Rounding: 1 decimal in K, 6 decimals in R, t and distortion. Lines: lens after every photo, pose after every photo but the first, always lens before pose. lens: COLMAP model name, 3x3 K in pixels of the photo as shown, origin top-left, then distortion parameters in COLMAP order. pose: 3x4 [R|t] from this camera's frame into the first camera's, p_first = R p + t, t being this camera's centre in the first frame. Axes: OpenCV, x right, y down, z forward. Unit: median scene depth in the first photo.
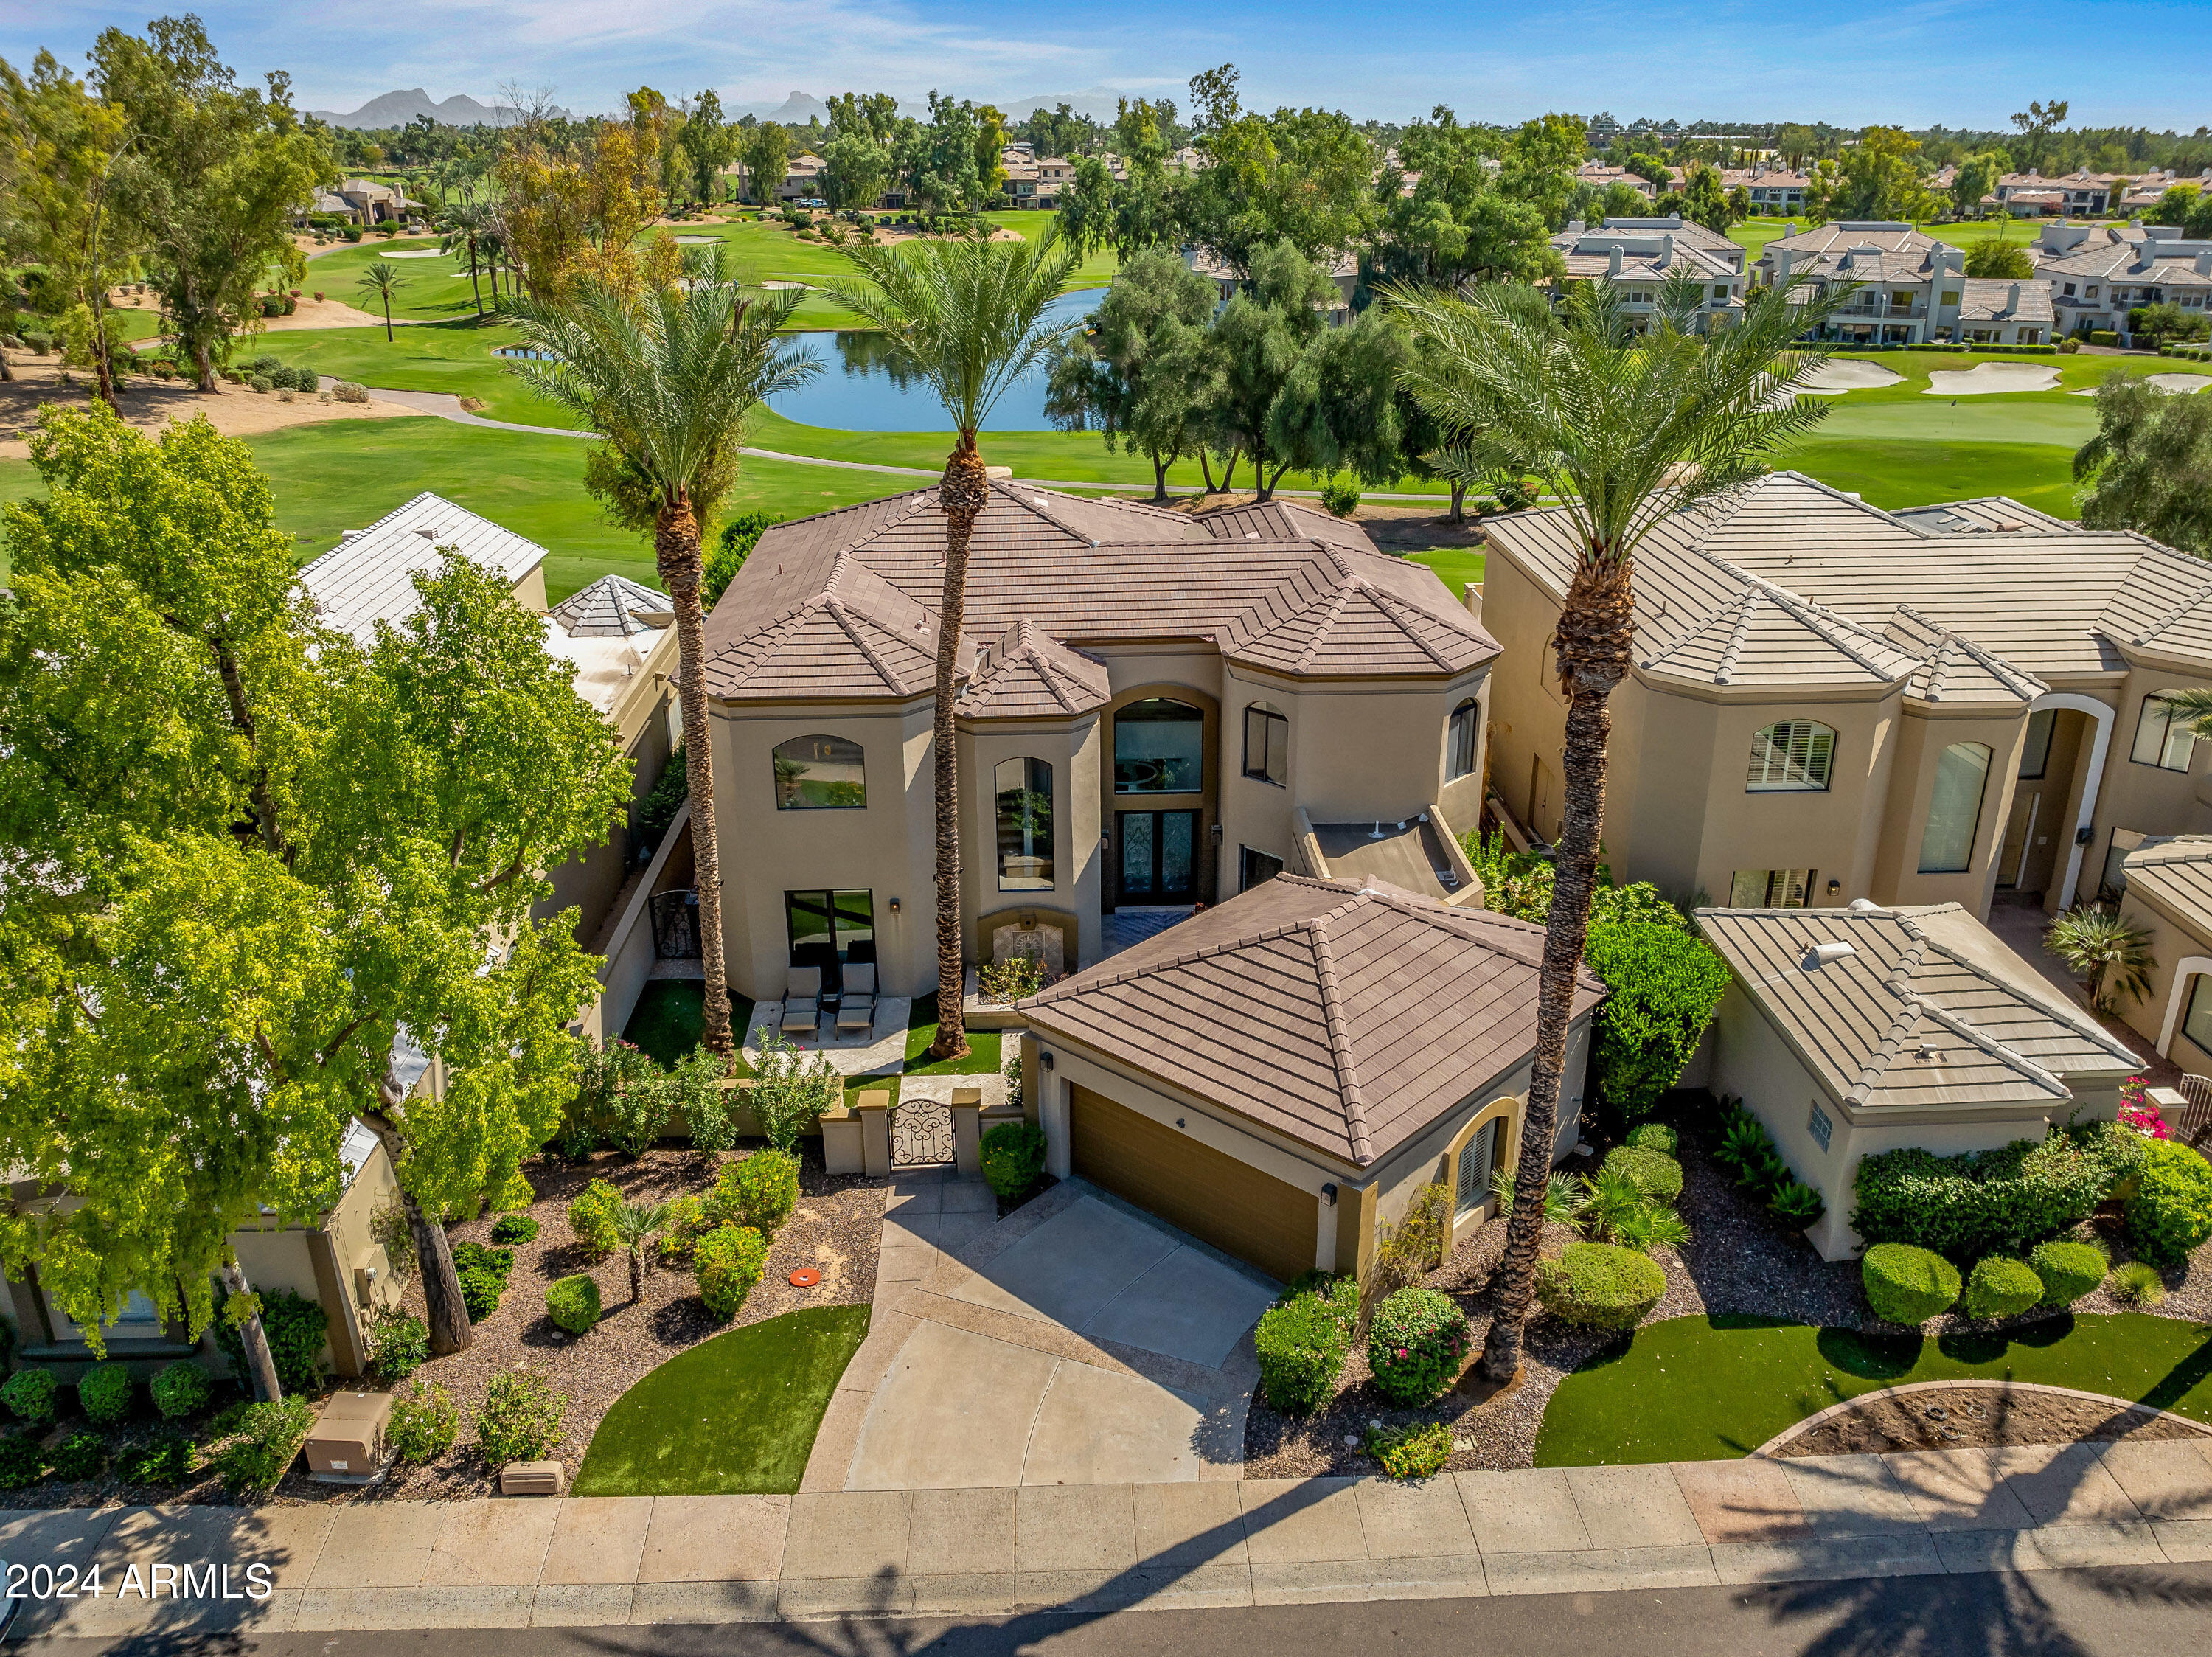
lens RADIAL K [[1805.5, 0, 1091.0], [0, 1805.5, 875.7], [0, 0, 1]] dist [-0.023488, 0.003216]
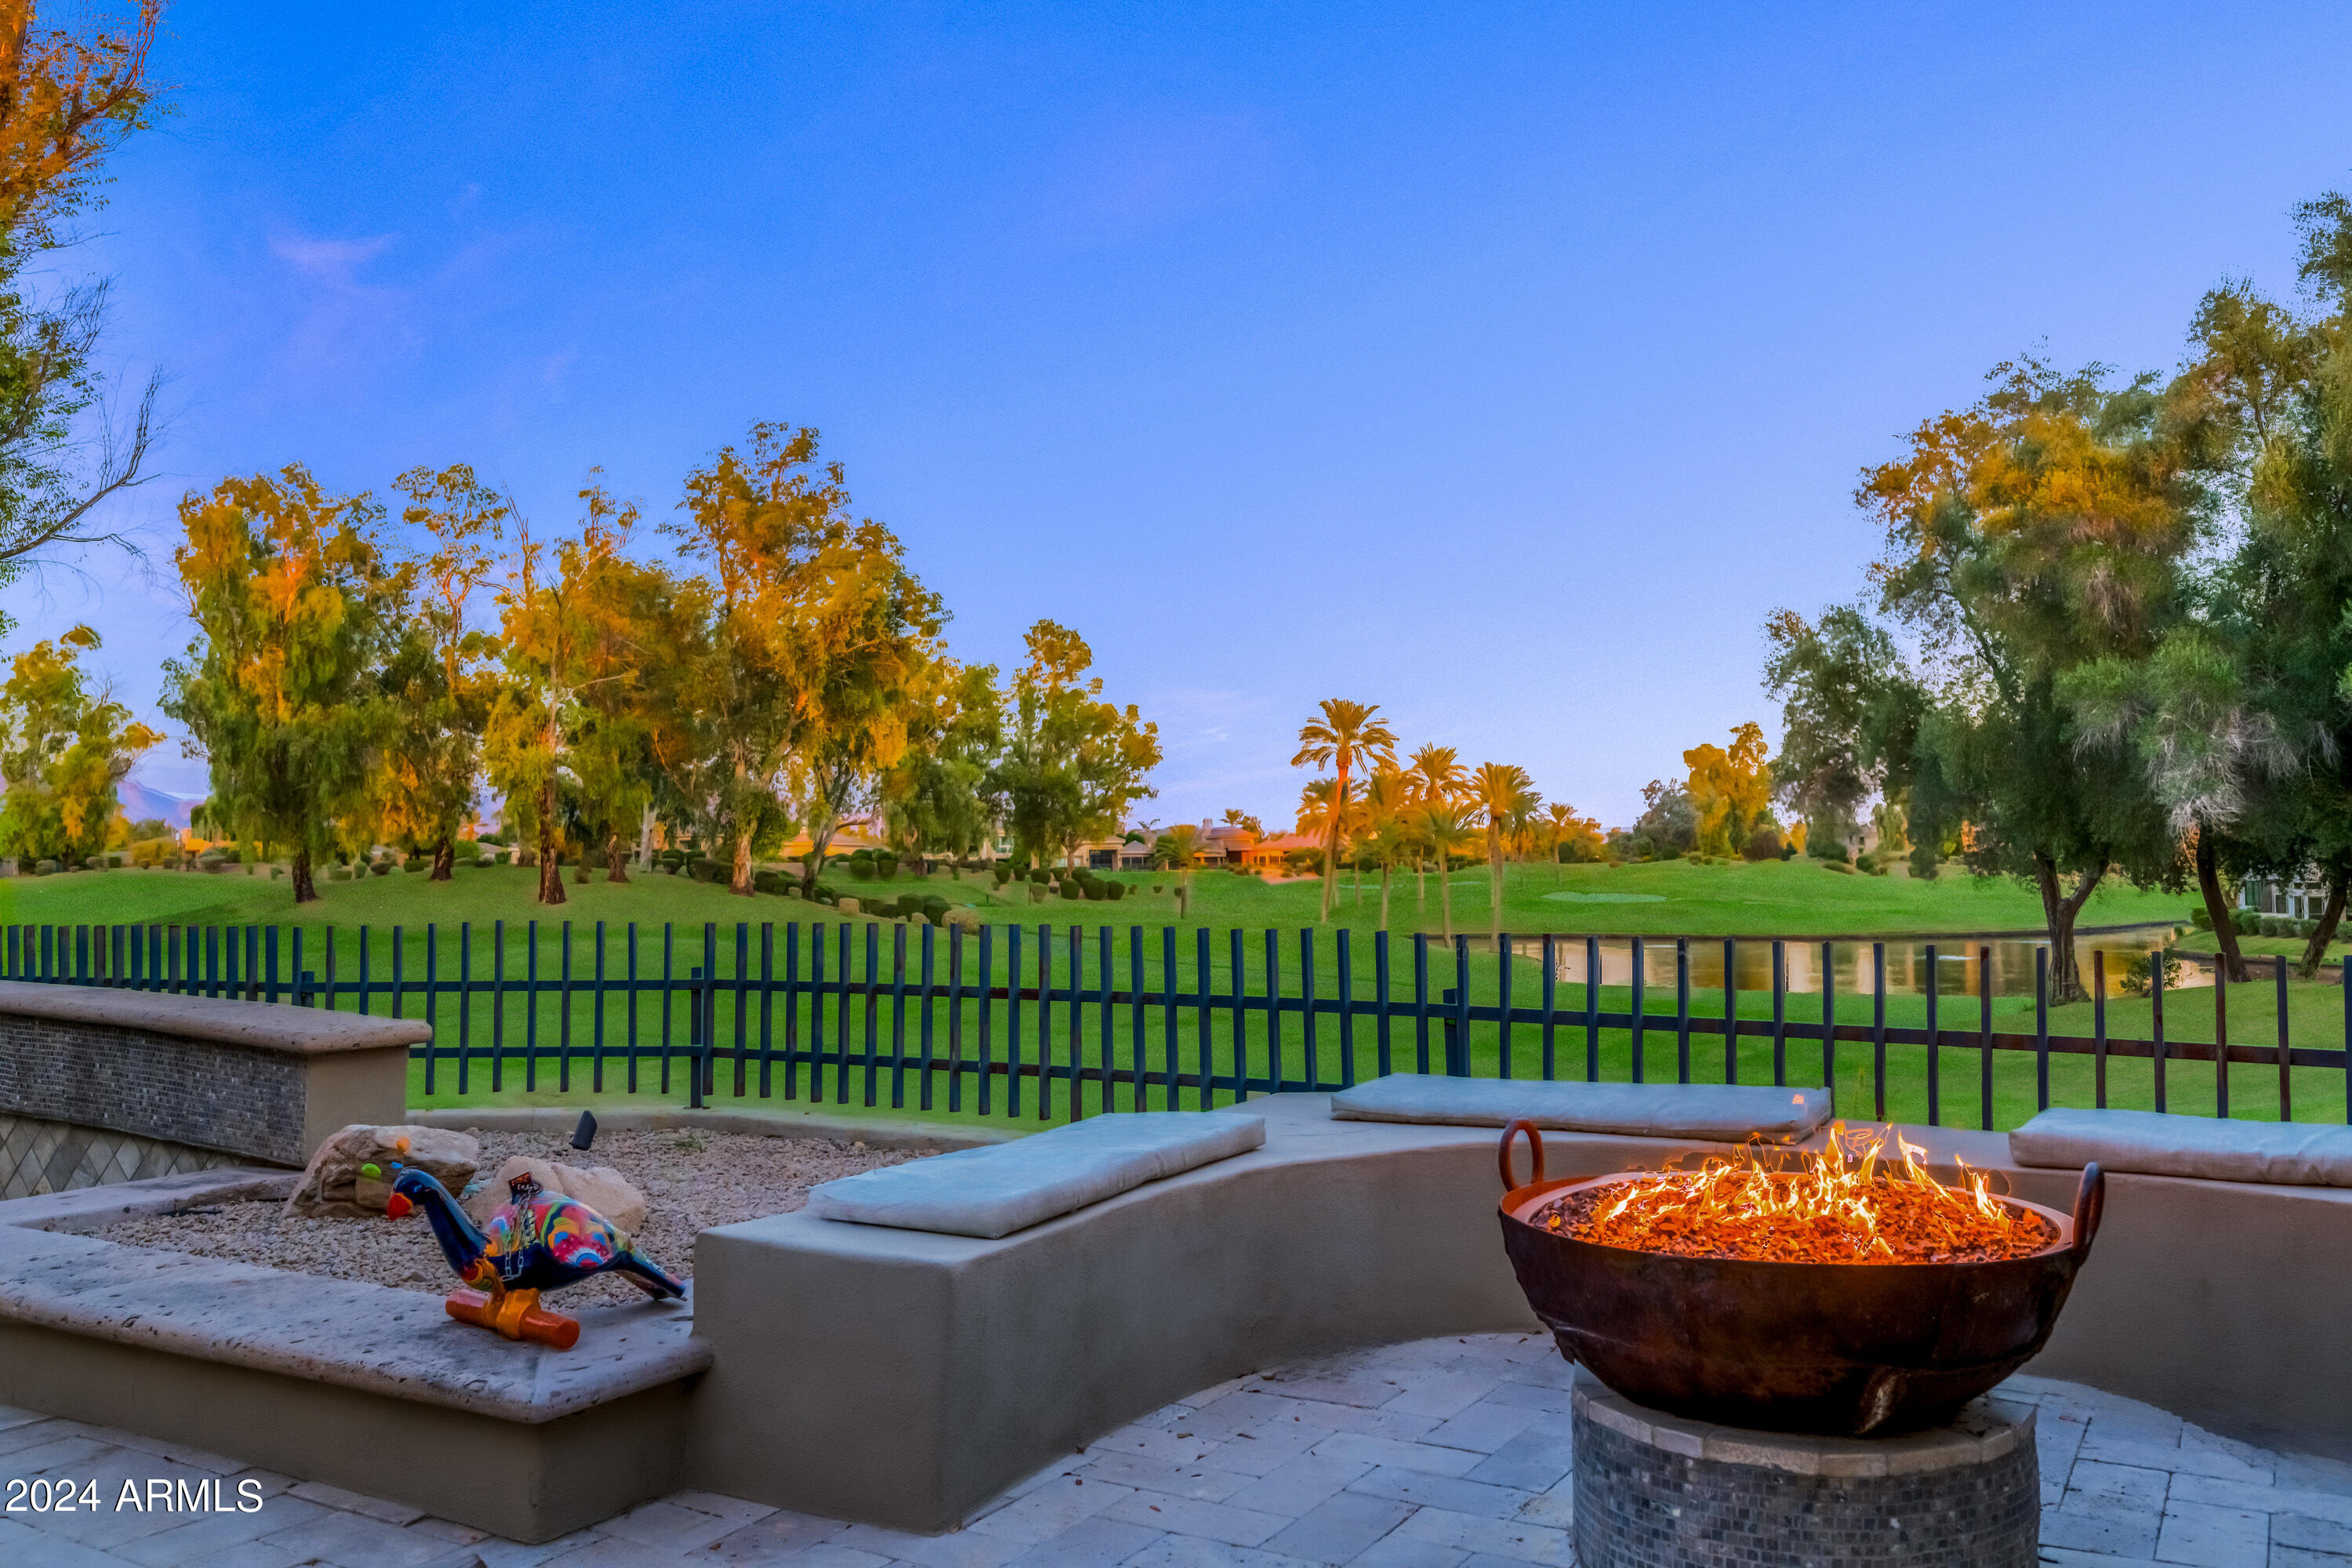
lens RADIAL K [[1878.3, 0, 1220.1], [0, 1878.3, 774.1], [0, 0, 1]] dist [0.000213, -0.005280]
pose [[0.856066, -0.027945, -0.516110, 0.043916], [-0.201198, 0.901761, -0.382551, -0.039749], [0.476098, 0.431330, 0.766345, 0.319740]]
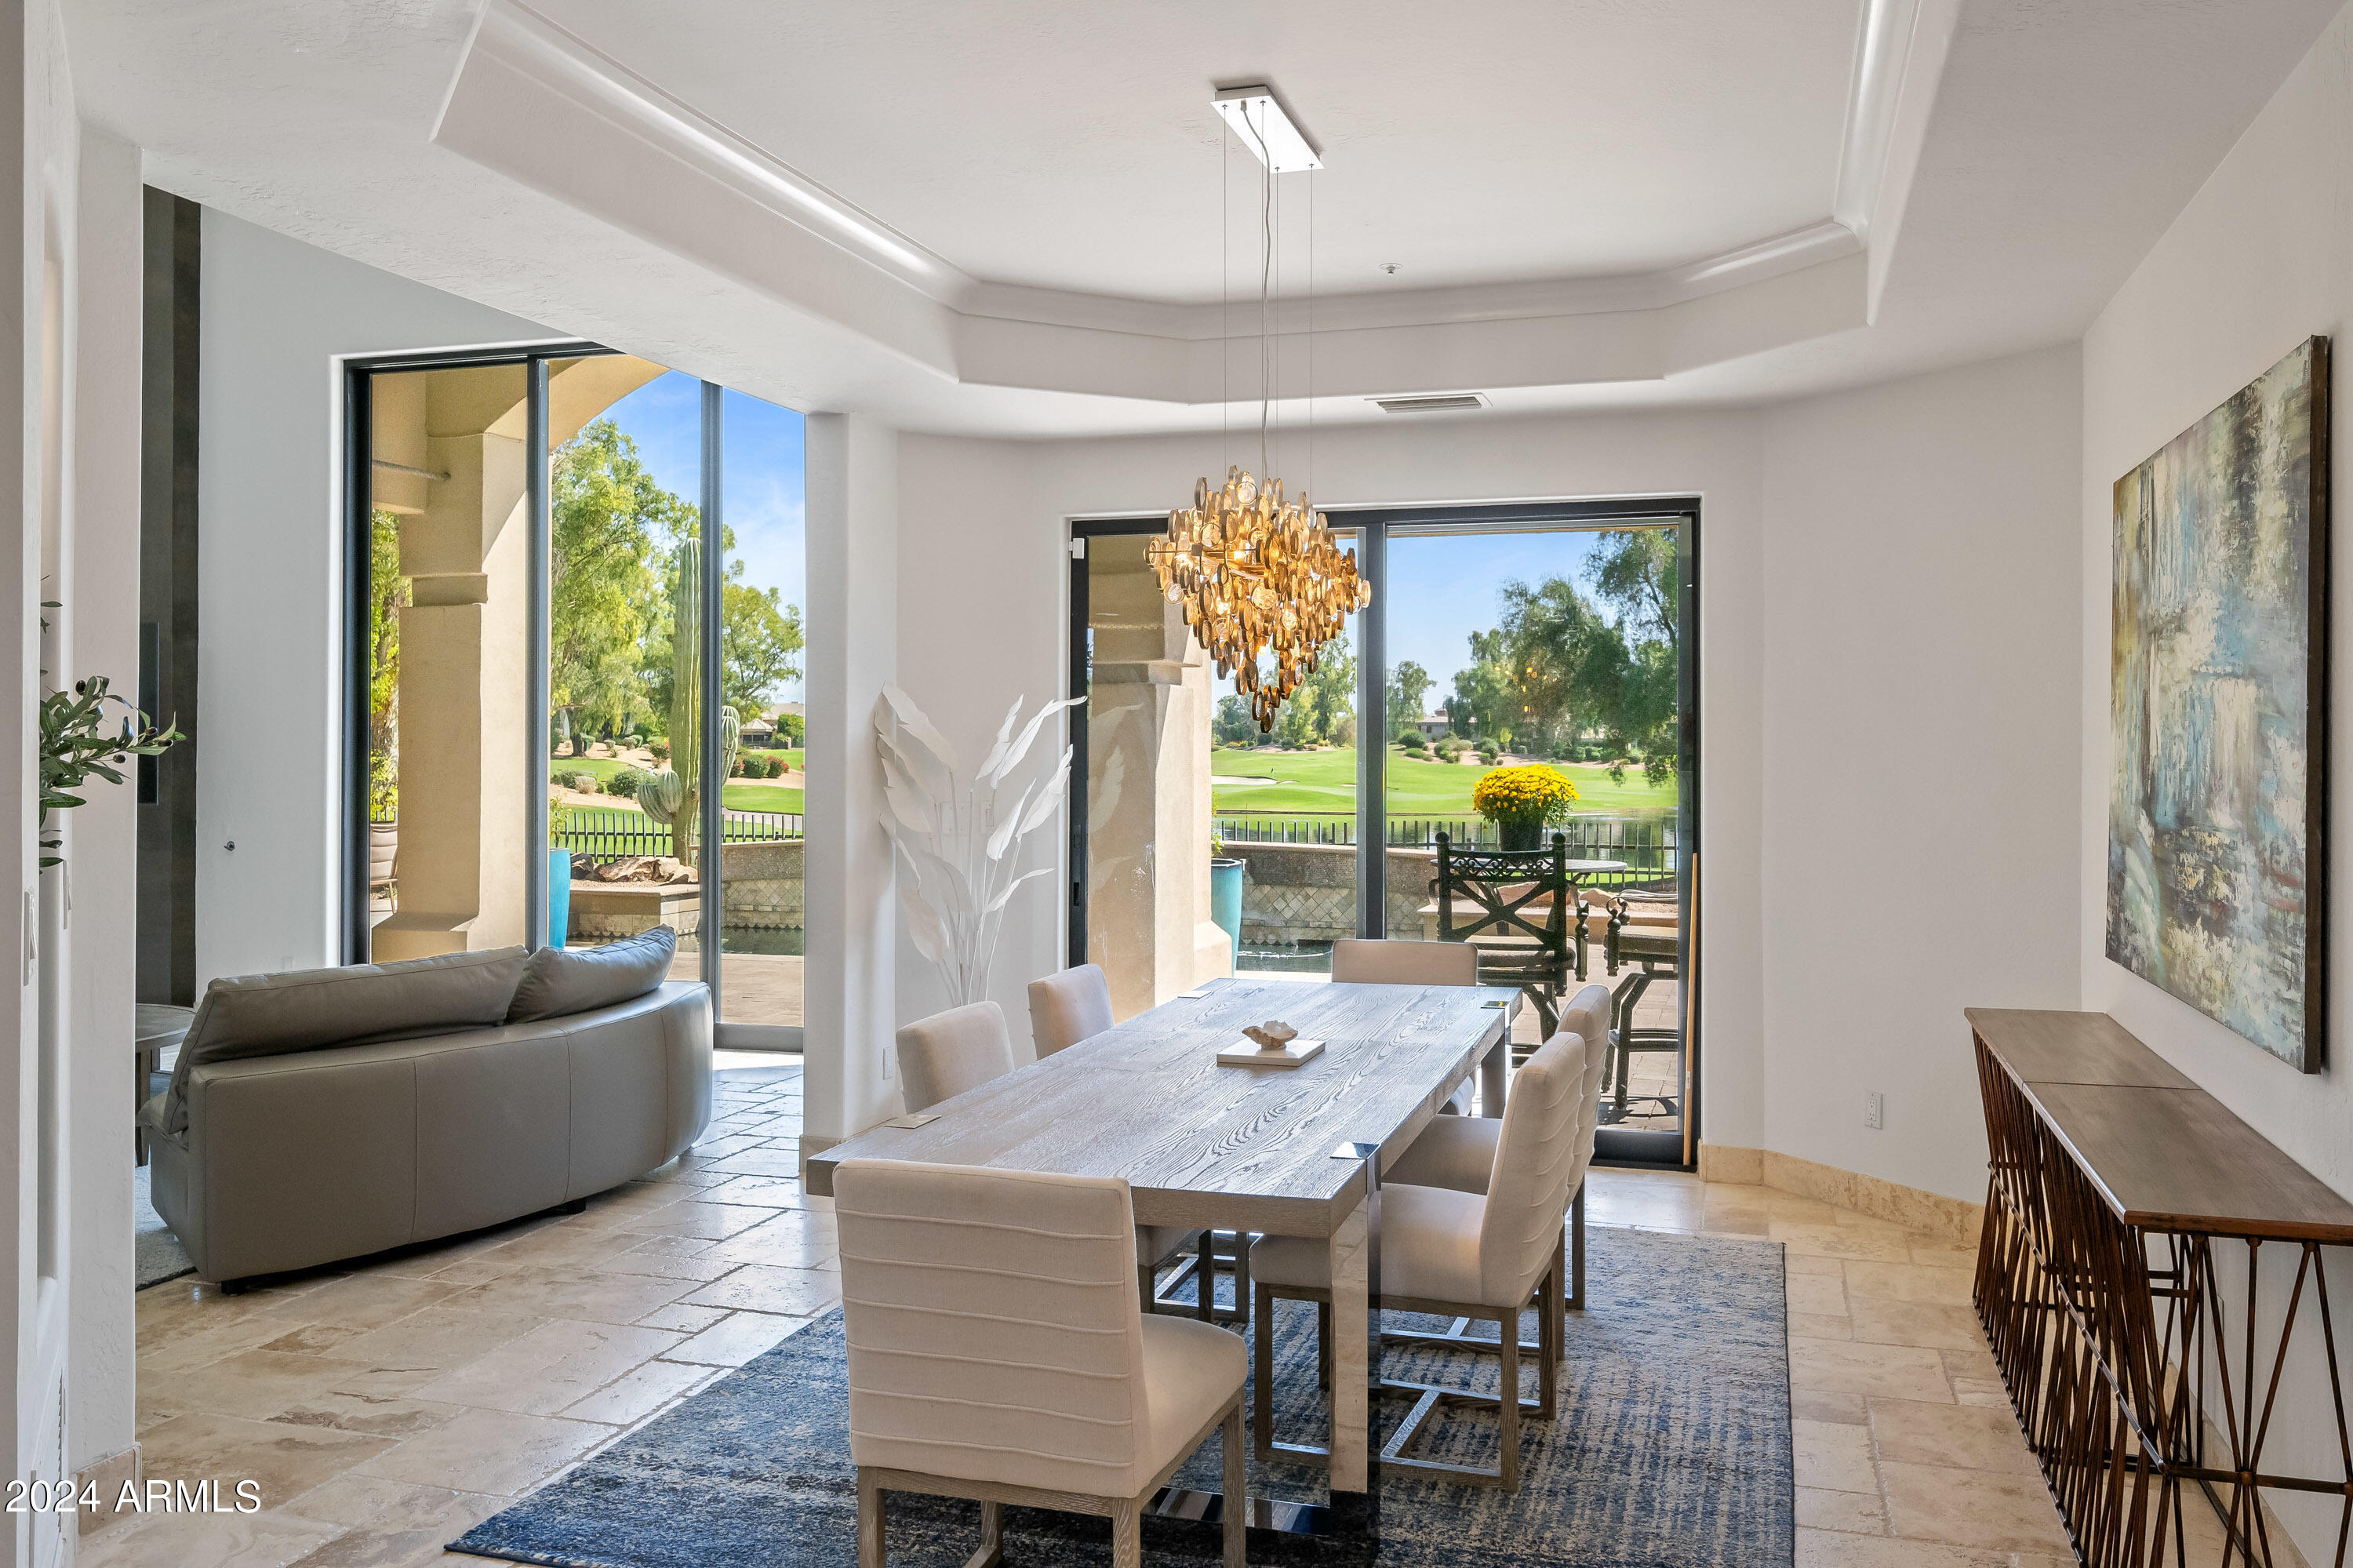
lens RADIAL K [[1879.2, 0, 1181.9], [0, 1879.2, 728.1], [0, 0, 1]] dist [0.000213, -0.005280]
pose [[0.946529, 0.008335, -0.322511, 0.033852], [-0.138047, 0.913991, -0.381529, -0.013068], [0.291592, 0.405650, 0.866269, 0.250194]]
